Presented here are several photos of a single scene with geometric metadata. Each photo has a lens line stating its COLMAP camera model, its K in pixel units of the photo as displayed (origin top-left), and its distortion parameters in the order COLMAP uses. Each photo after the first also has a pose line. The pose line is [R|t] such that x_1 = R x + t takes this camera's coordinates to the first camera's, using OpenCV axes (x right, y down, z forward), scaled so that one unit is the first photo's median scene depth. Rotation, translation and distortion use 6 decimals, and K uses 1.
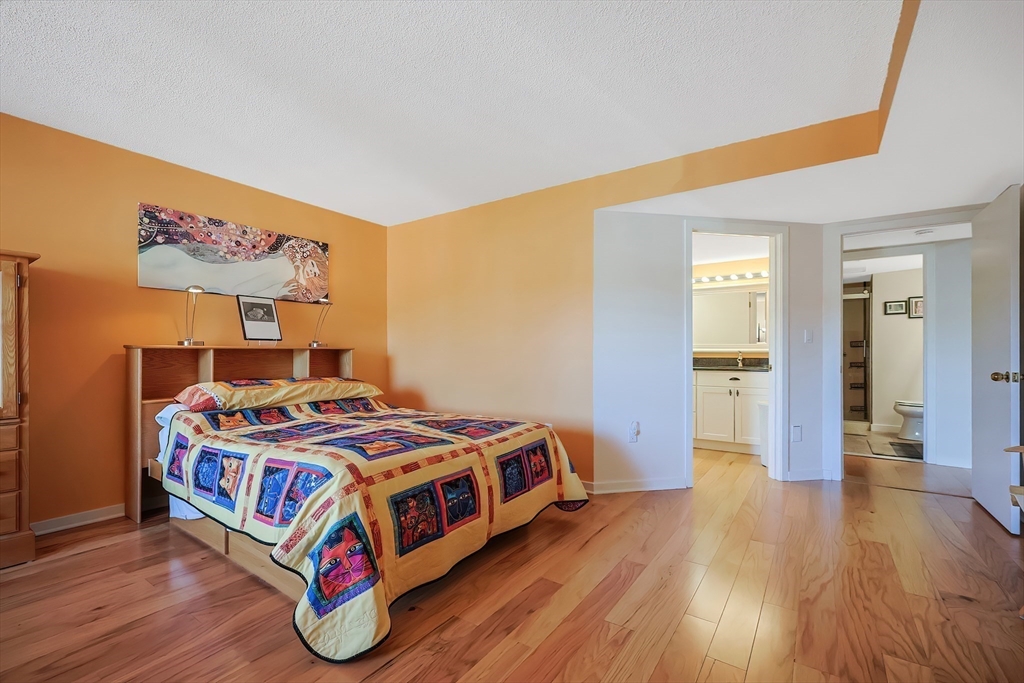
lens RADIAL K [[449.0, 0, 517.7], [0, 449.0, 346.3], [0, 0, 1]] dist [0.001494, 0.000072]
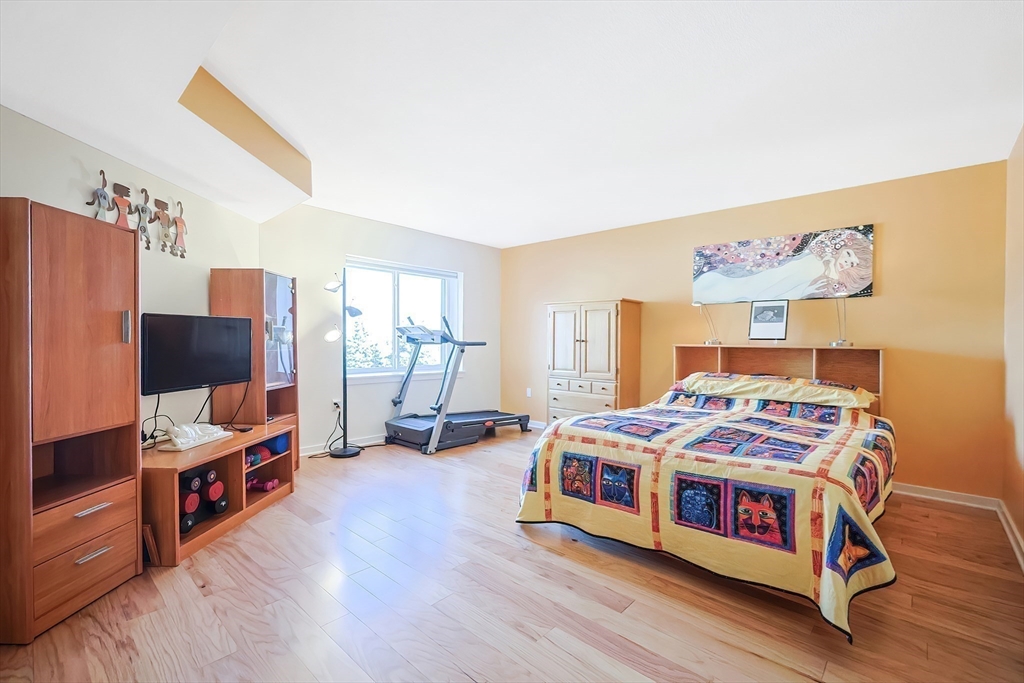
lens RADIAL K [[449.0, 0, 517.7], [0, 449.0, 346.3], [0, 0, 1]] dist [0.001494, 0.000072]
pose [[-0.138226, 0.013429, -0.990310, 0.674289], [0.004111, 0.999907, 0.012986, -0.016020], [0.990392, -0.002276, -0.138269, 0.600860]]
